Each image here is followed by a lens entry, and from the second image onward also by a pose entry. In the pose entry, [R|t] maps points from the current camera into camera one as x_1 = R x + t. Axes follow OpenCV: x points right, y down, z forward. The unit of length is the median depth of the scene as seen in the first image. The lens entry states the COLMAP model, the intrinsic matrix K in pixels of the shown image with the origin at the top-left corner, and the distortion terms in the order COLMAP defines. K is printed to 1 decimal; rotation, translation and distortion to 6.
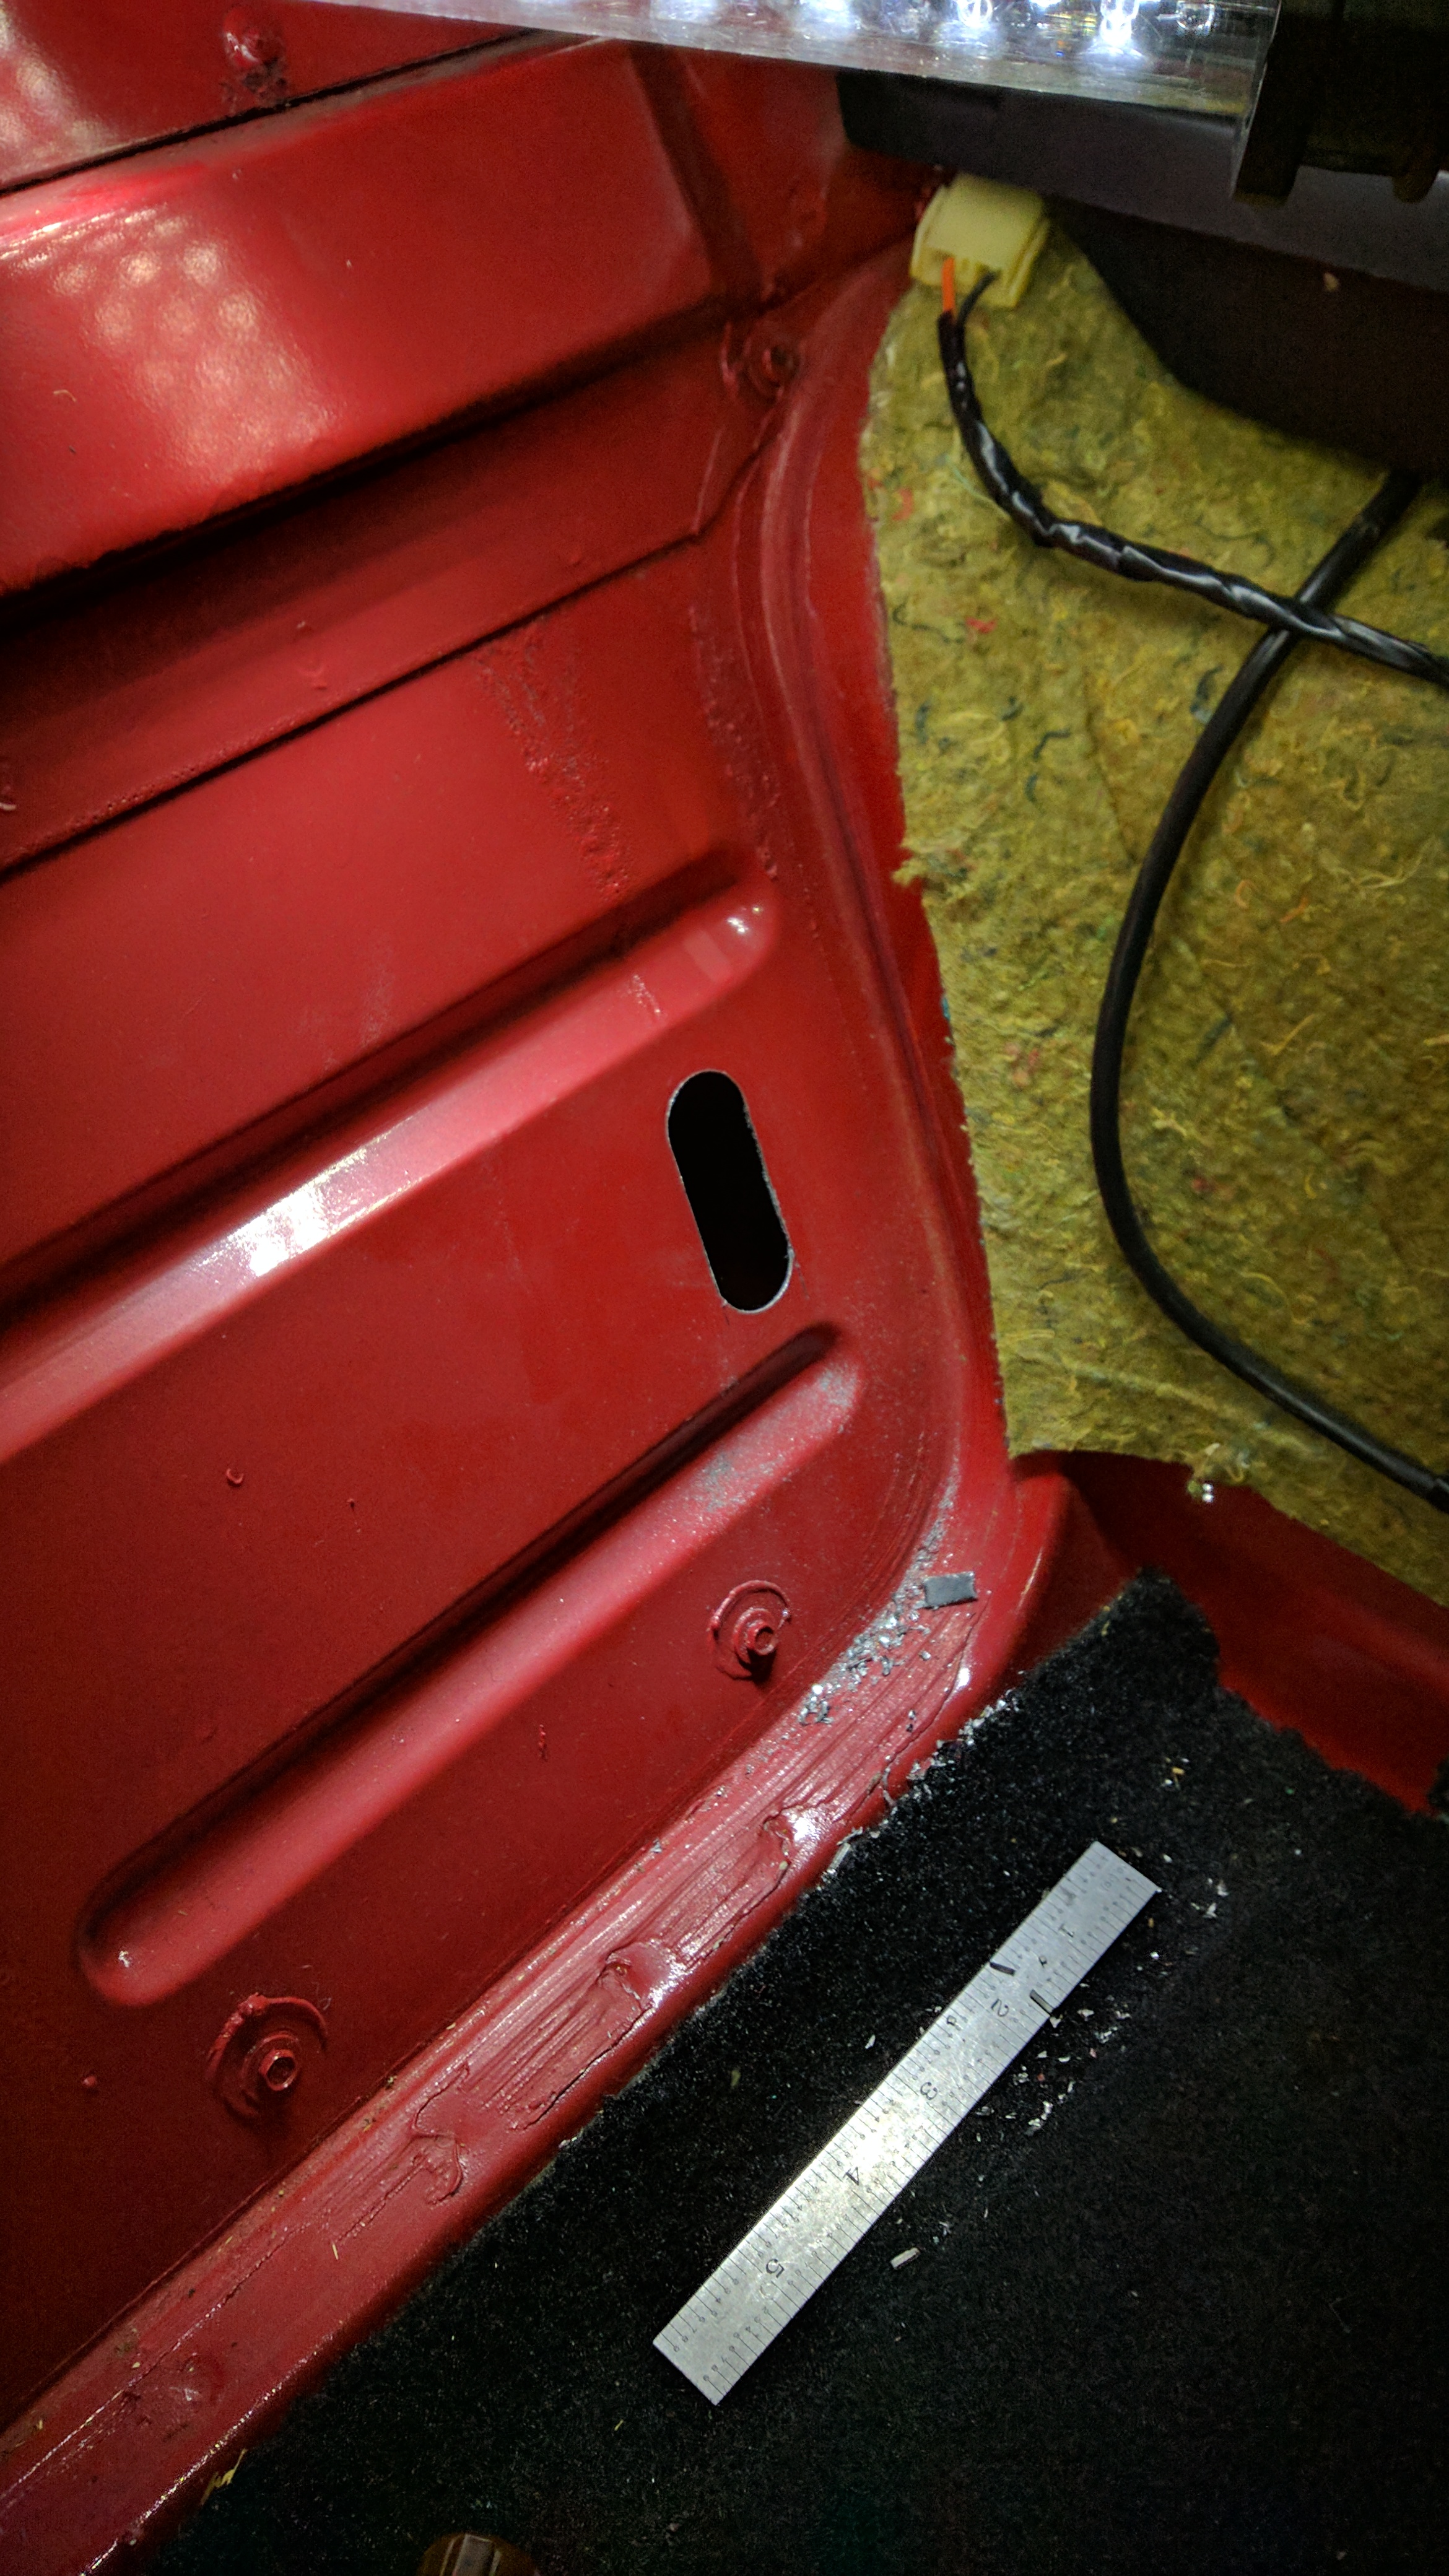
lens RADIAL K [[2138.8, 0, 722.0], [0, 2138.8, 1301.8], [0, 0, 1]] dist [0.069000, -0.172514]
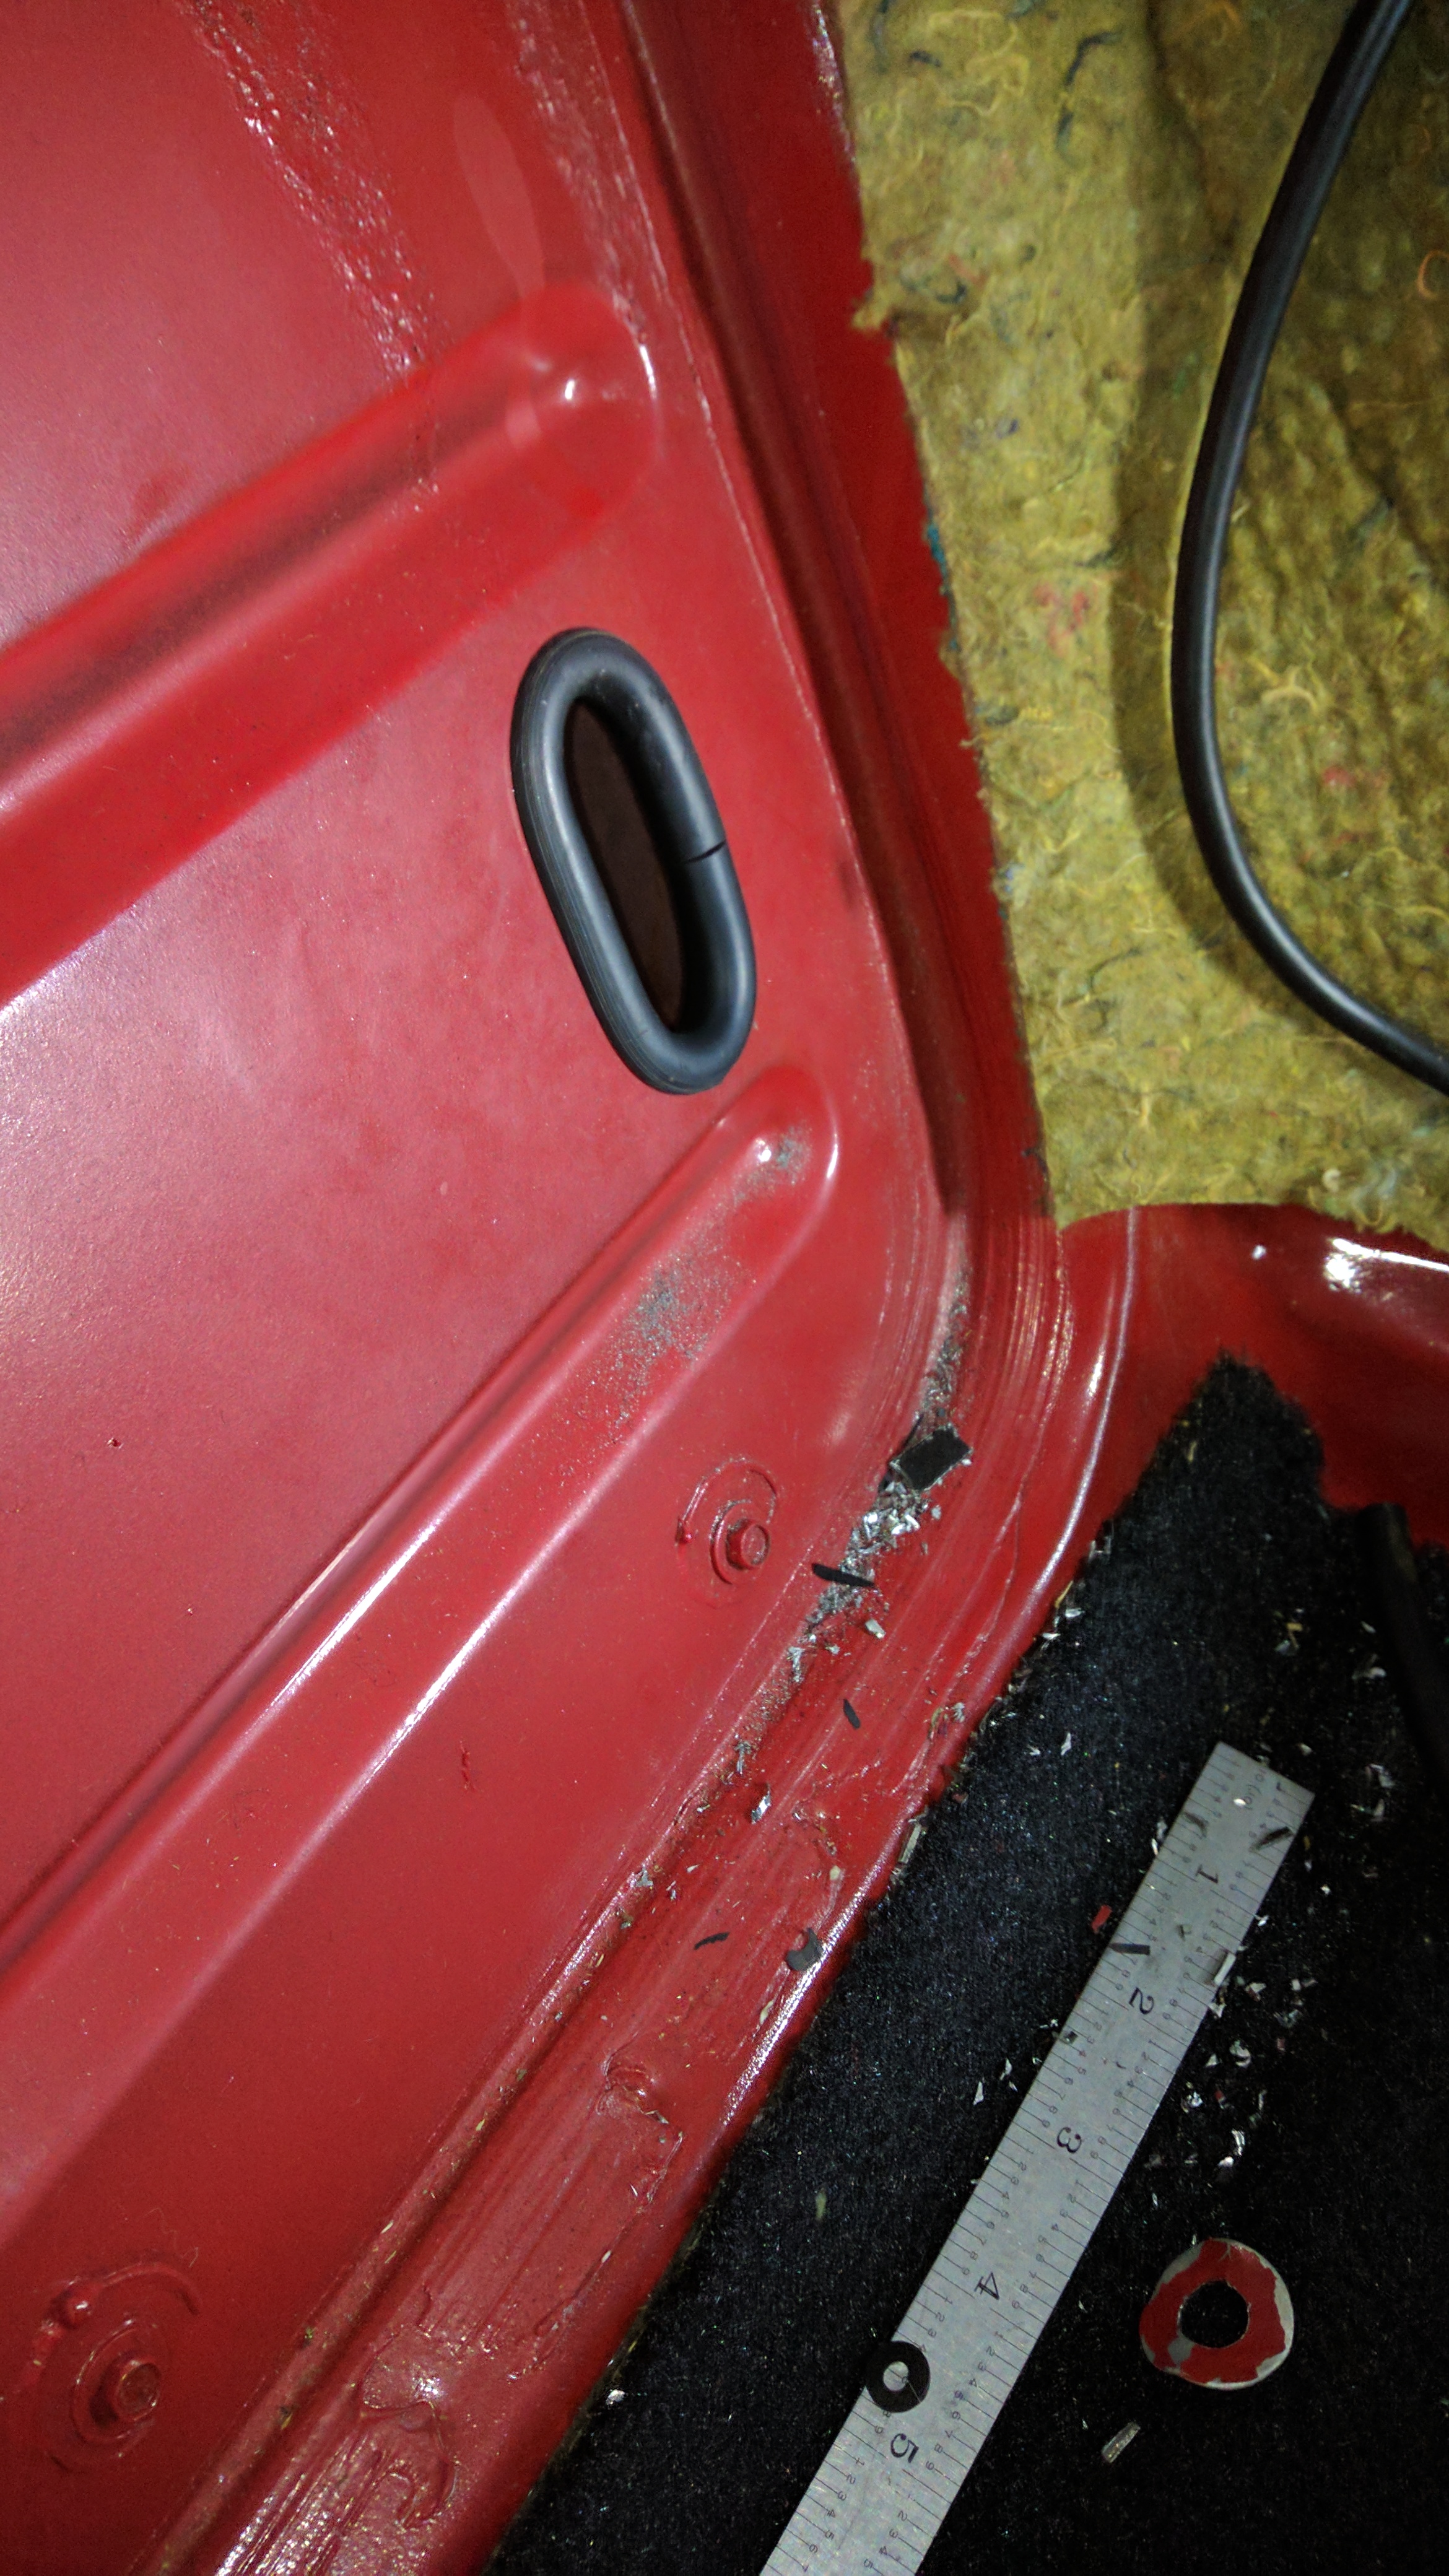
lens RADIAL K [[2138.8, 0, 719.4], [0, 2138.8, 1312.0], [0, 0, 1]] dist [0.069000, -0.172514]
pose [[0.981514, -0.132104, 0.138488, -0.084399], [0.118898, 0.987891, 0.099676, 0.019630], [-0.149978, -0.081367, 0.985335, 0.391979]]
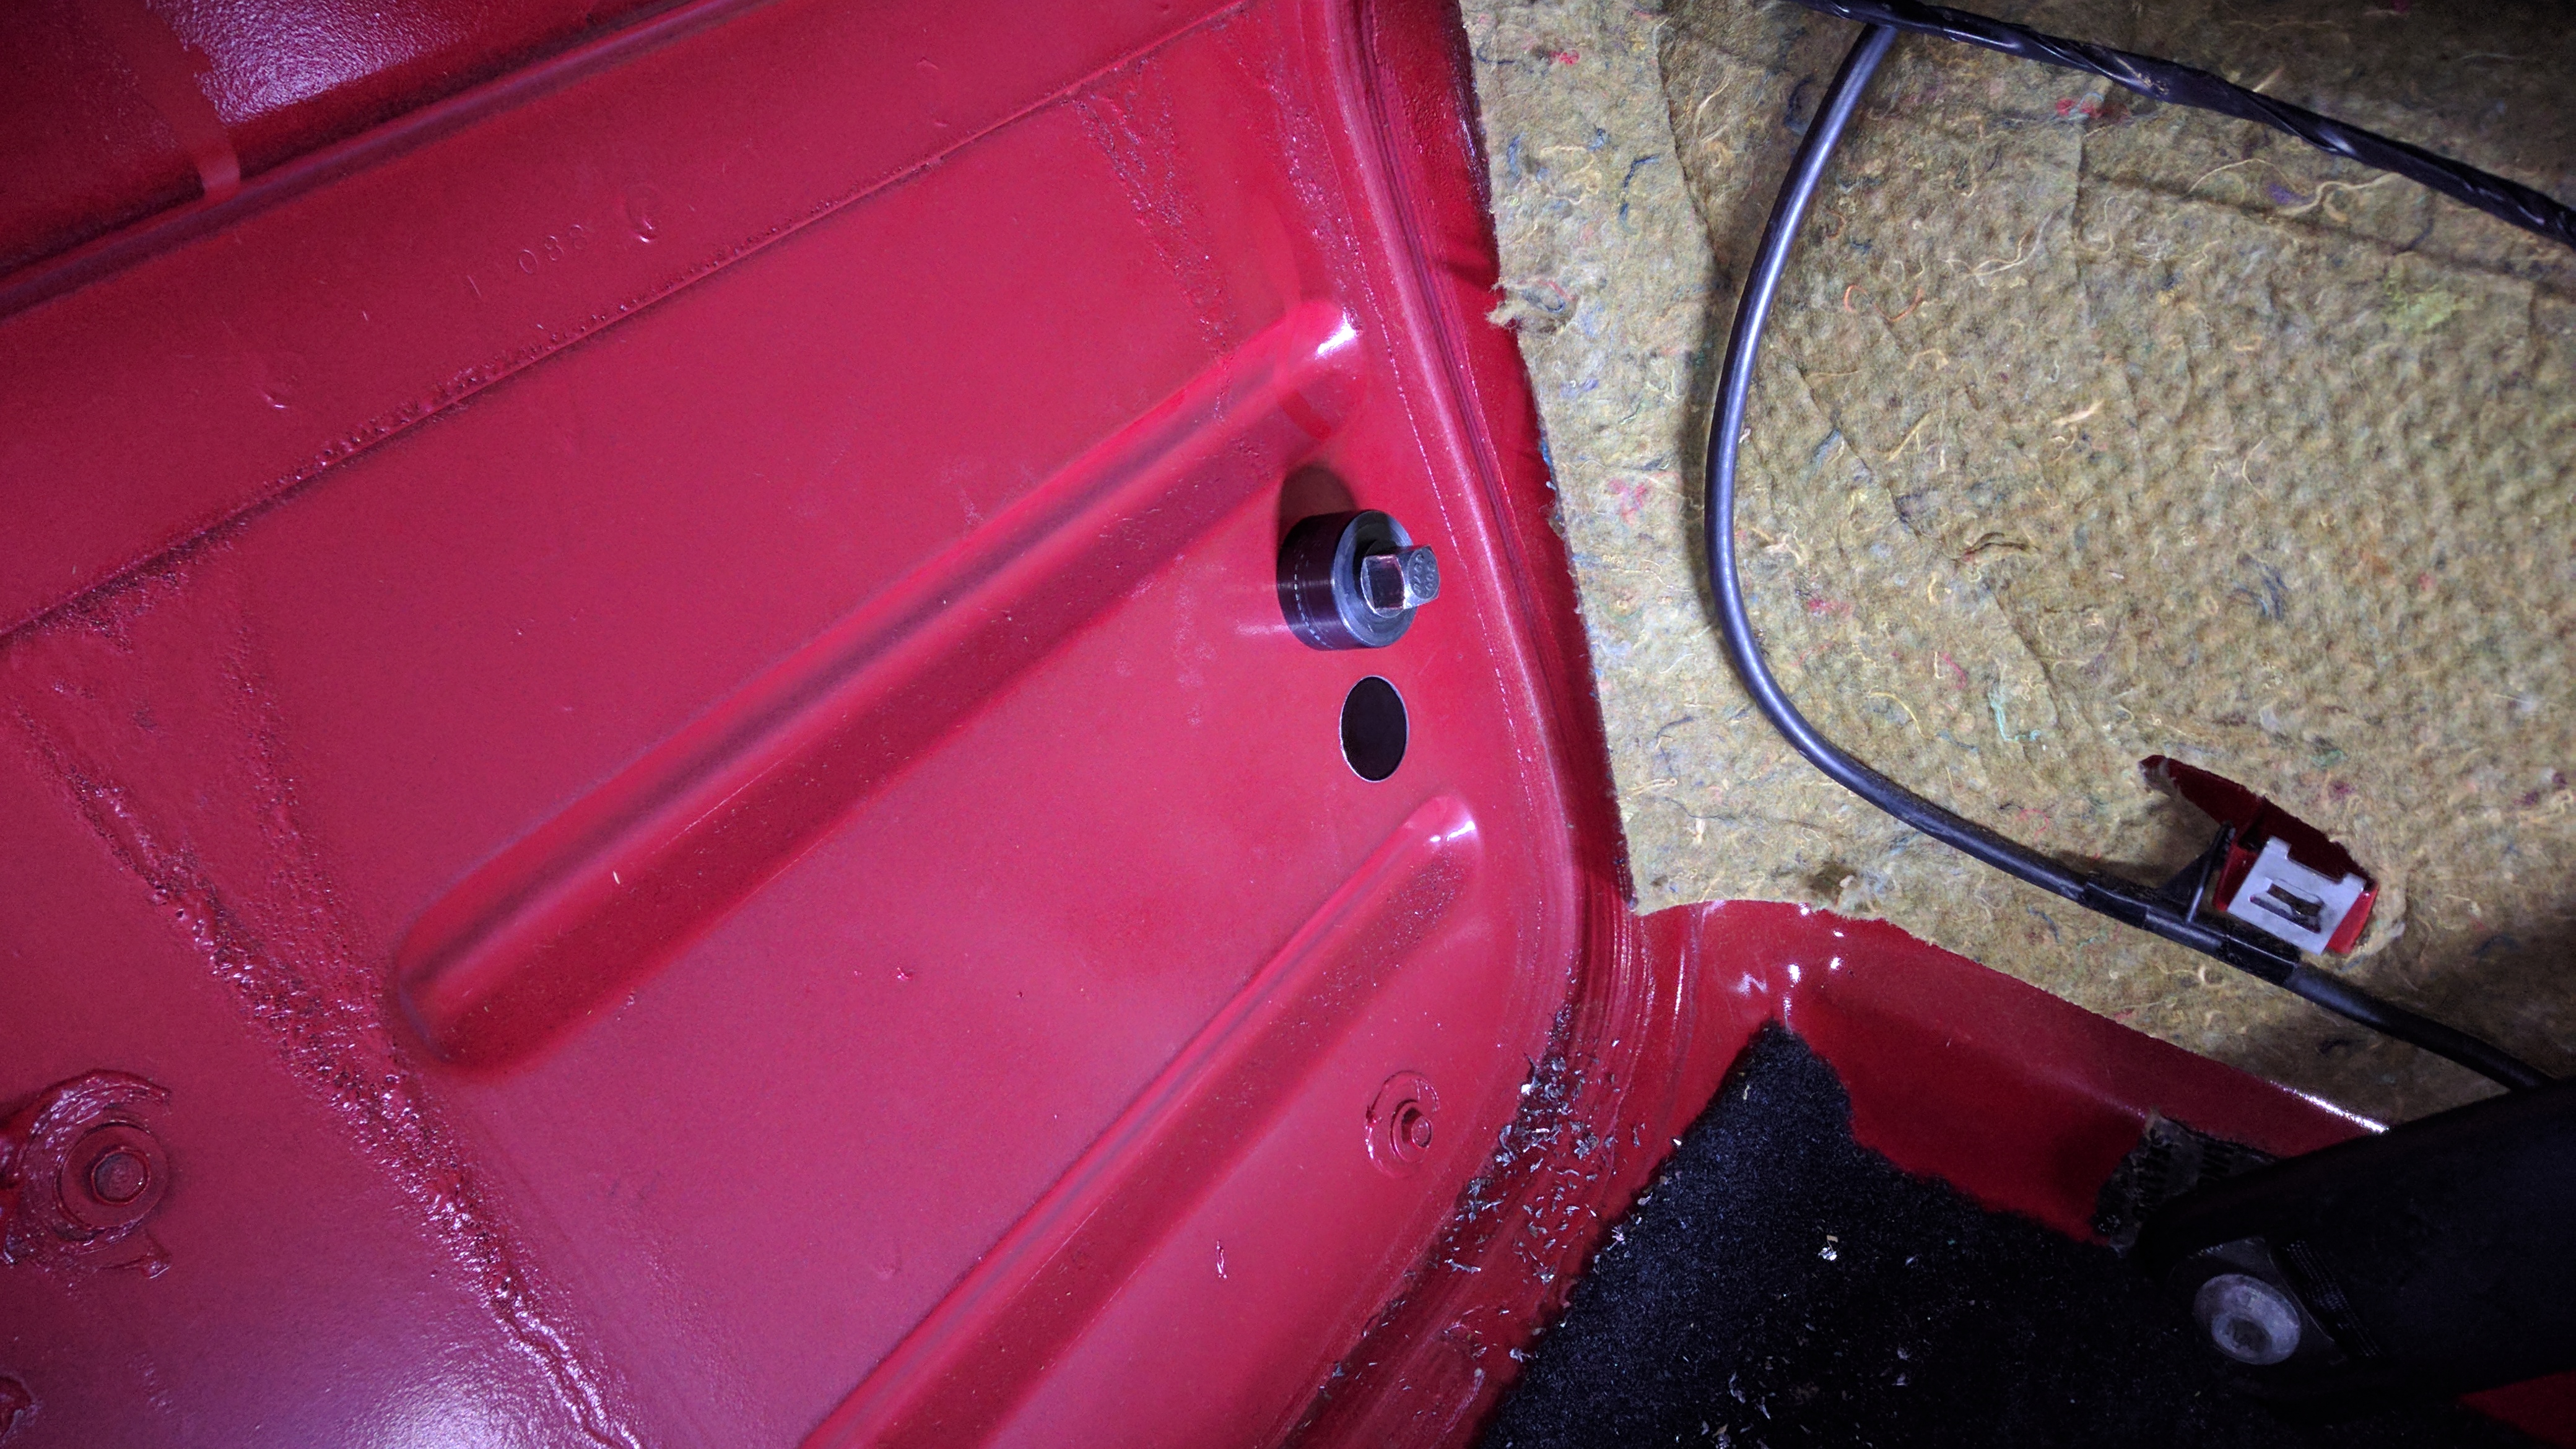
lens RADIAL K [[2138.8, 0, 1279.9], [0, 2138.8, 710.0], [0, 0, 1]] dist [0.069000, -0.172514]
pose [[0.988809, -0.086983, 0.121205, -0.158203], [0.100356, 0.988965, -0.108980, 0.081058], [-0.110388, 0.119924, 0.986627, 0.064311]]
